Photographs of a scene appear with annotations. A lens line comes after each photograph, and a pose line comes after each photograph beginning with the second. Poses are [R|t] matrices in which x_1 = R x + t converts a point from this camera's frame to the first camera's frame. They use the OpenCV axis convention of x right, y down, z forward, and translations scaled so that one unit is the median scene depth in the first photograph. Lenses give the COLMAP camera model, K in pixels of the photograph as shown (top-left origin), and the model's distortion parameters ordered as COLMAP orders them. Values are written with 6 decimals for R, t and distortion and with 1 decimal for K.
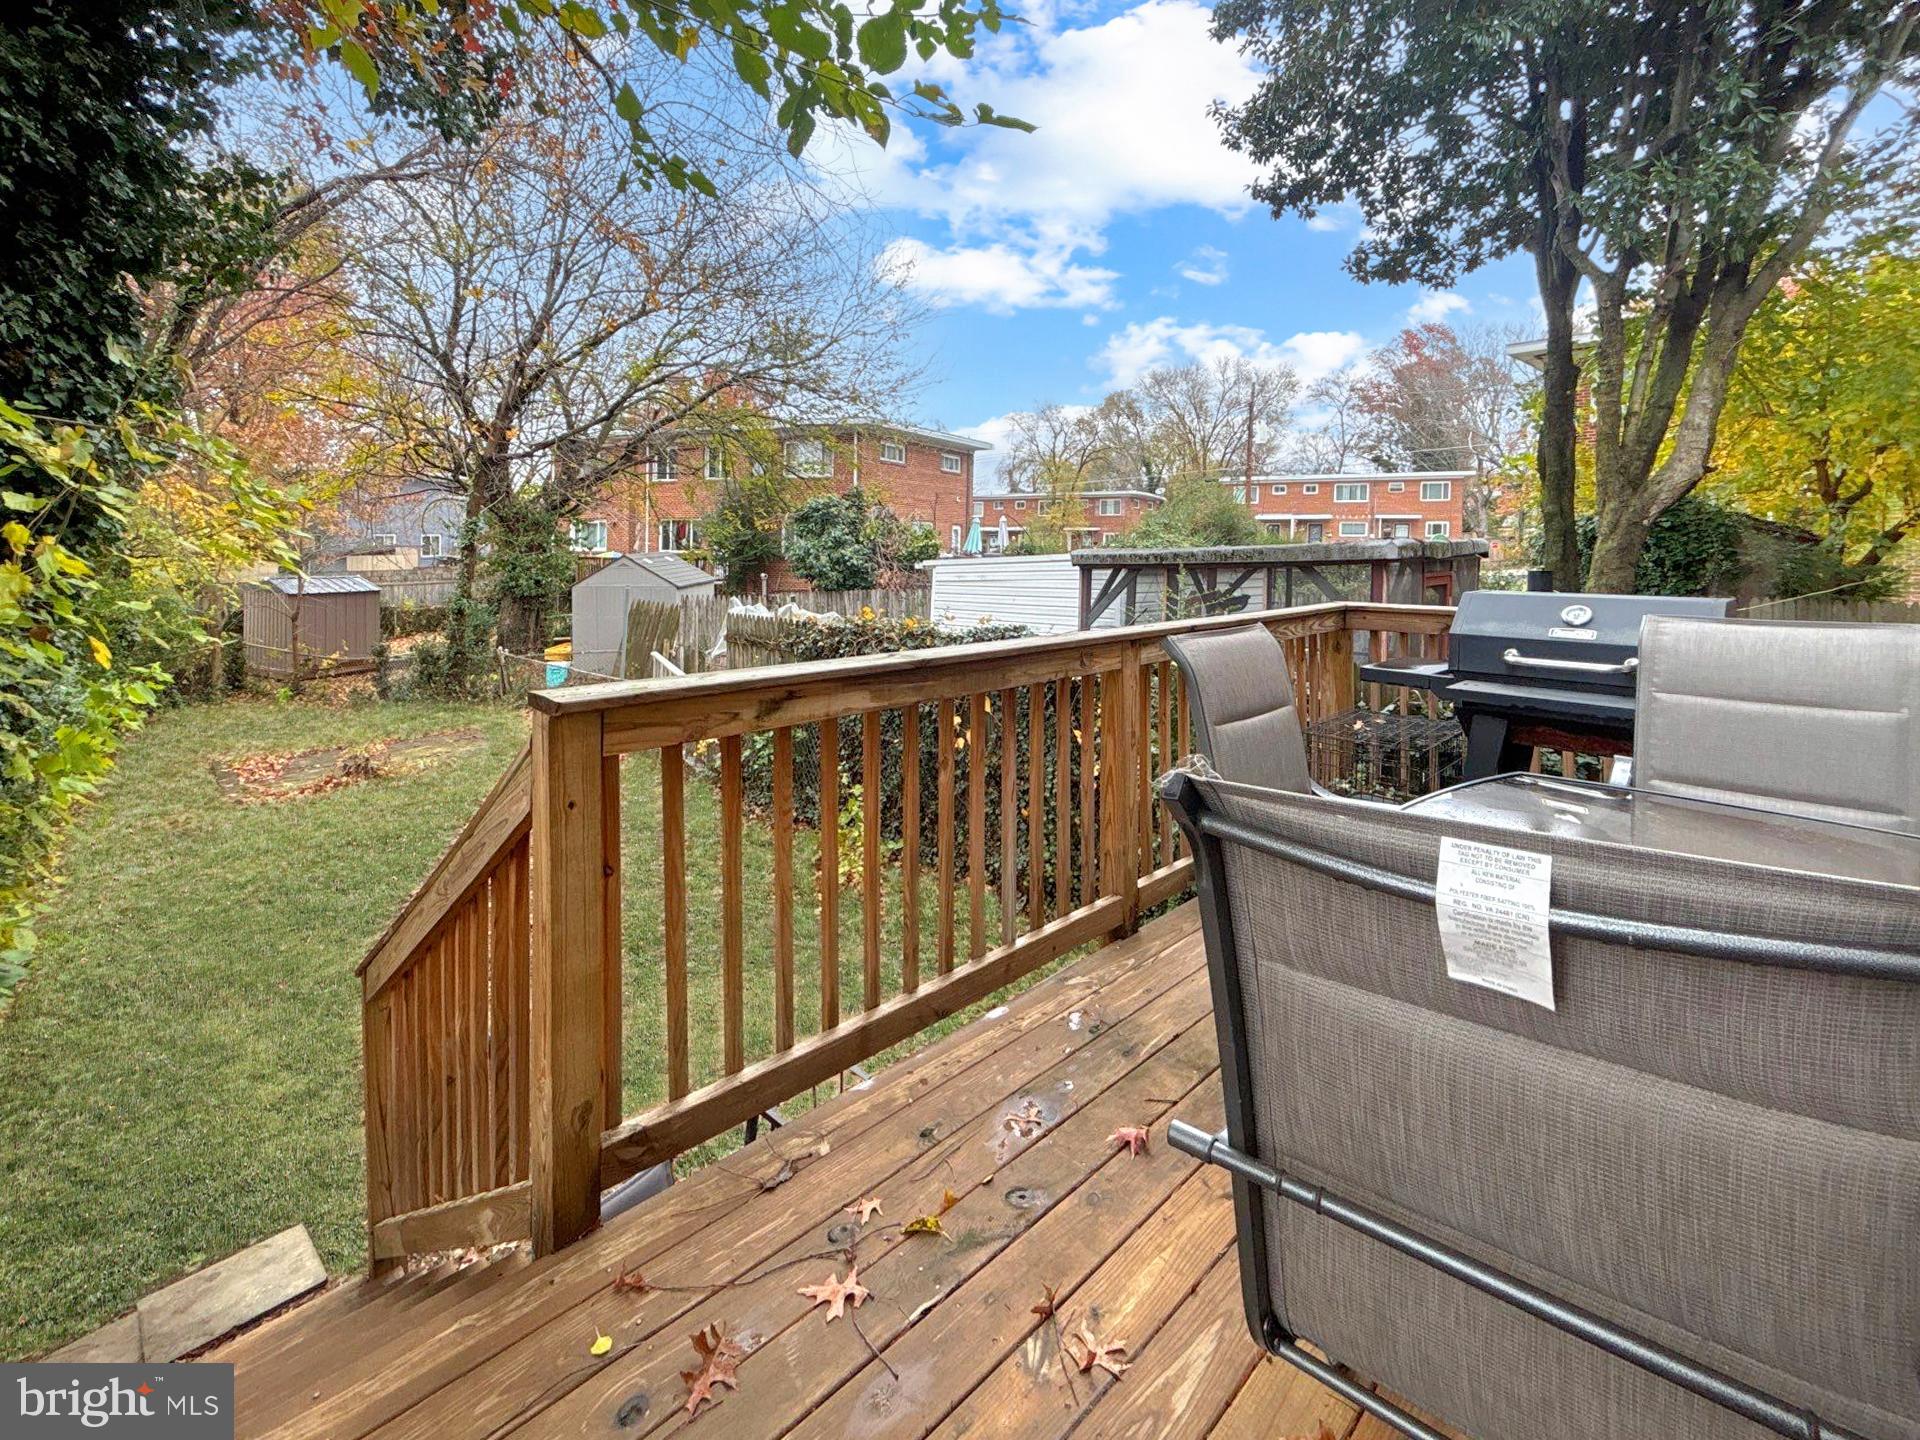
lens RADIAL K [[1167.6, 0, 960.0], [0, 1167.6, 720.0], [0, 0, 1]] dist [-0.014593, 0.001783]
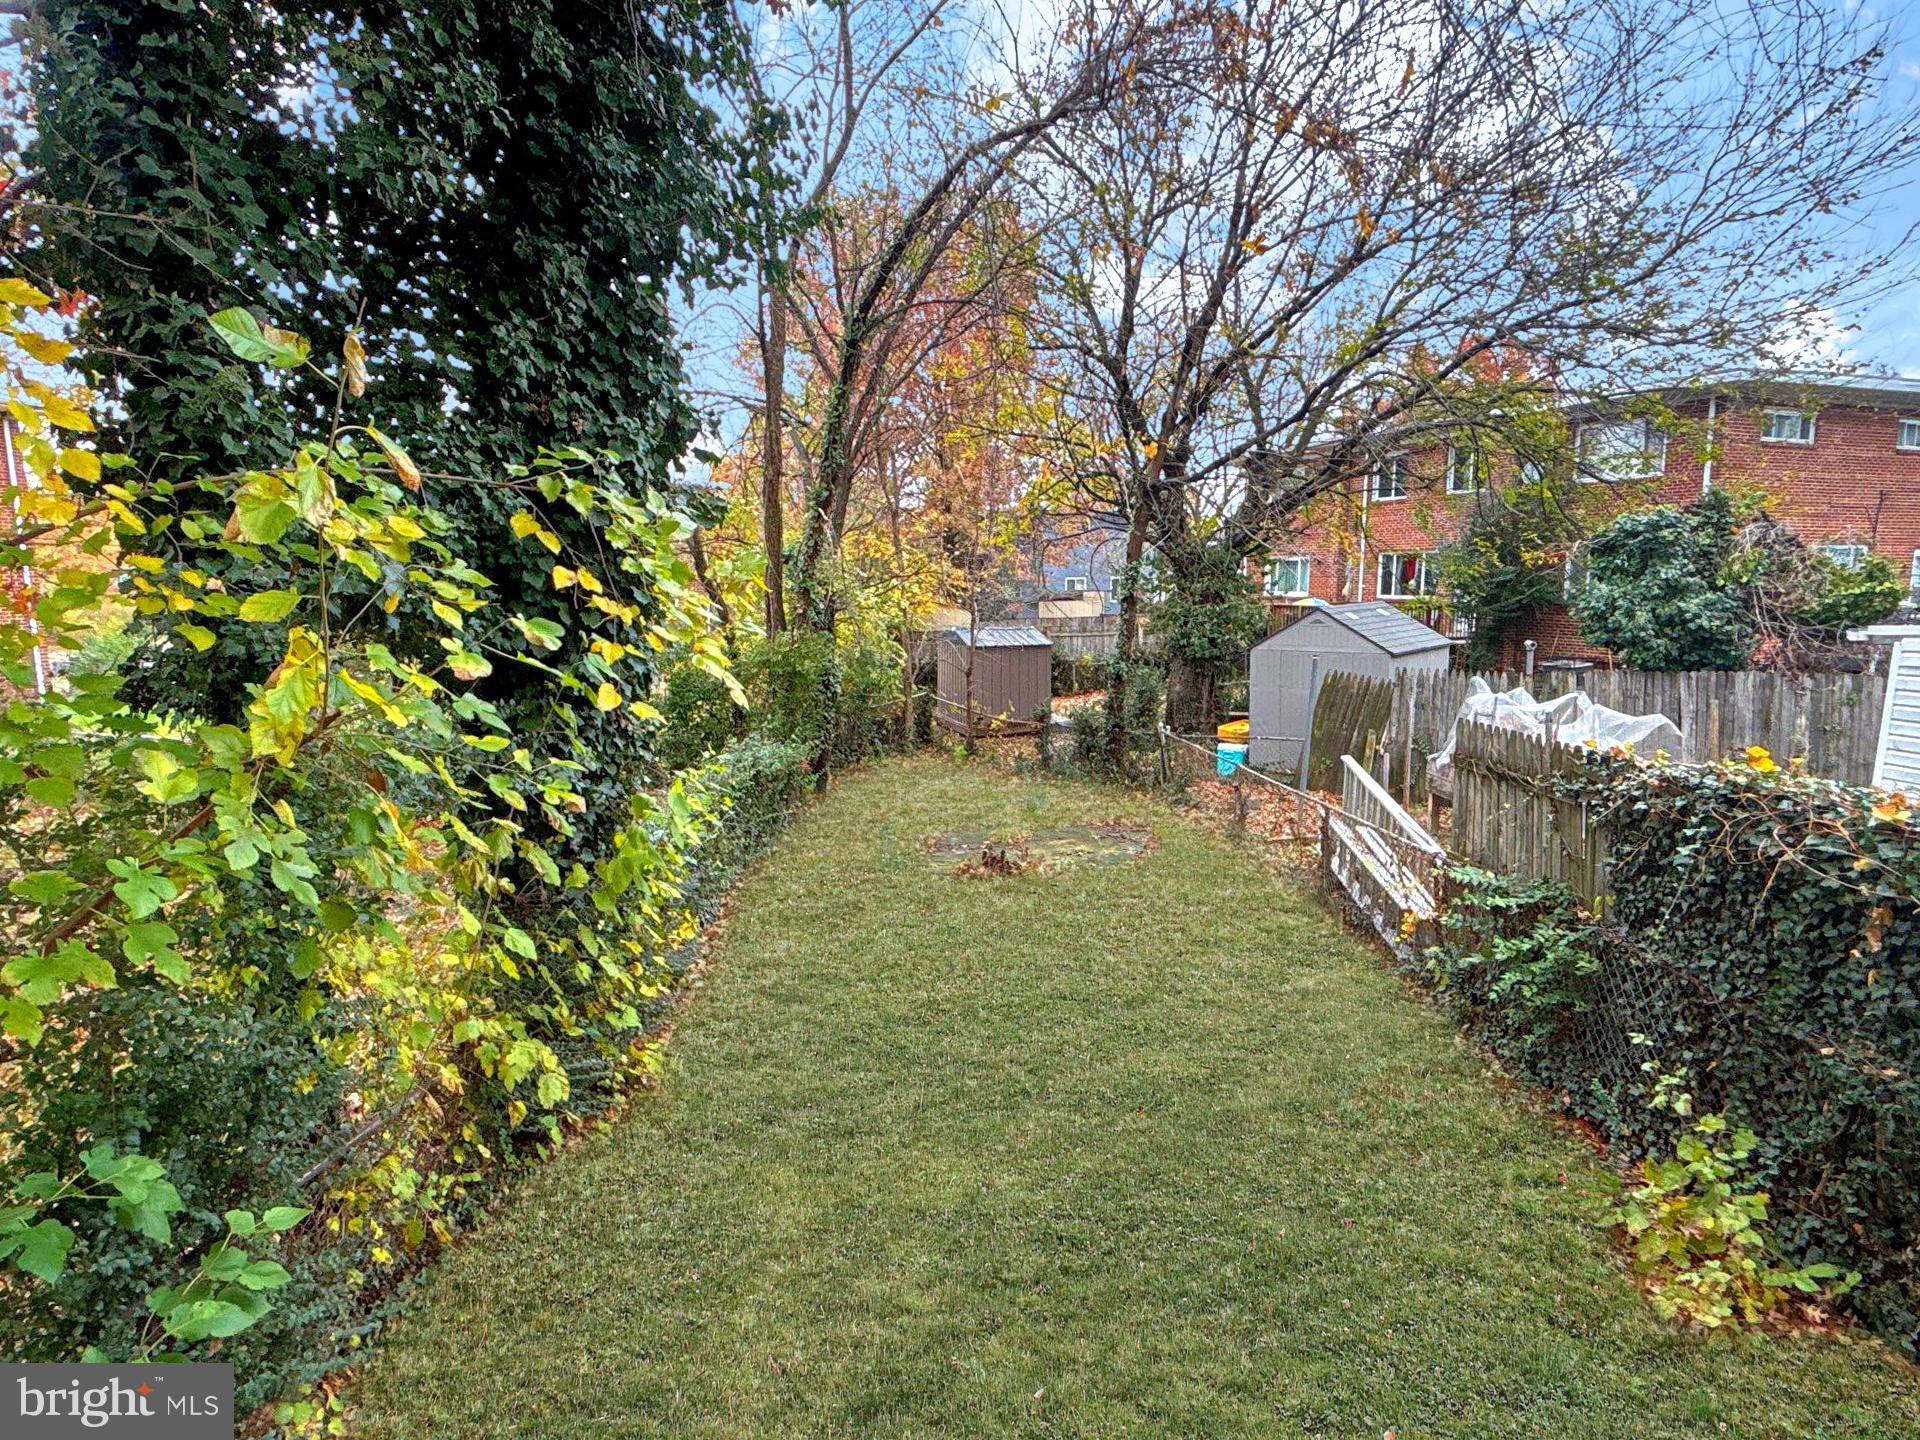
lens RADIAL K [[1167.6, 0, 960.0], [0, 1167.6, 720.0], [0, 0, 1]] dist [-0.014593, 0.001783]
pose [[0.810926, 0.046878, -0.583268, -0.046836], [-0.057161, 0.998365, 0.000767, -0.060439], [0.582350, 0.032718, 0.812279, 0.294389]]
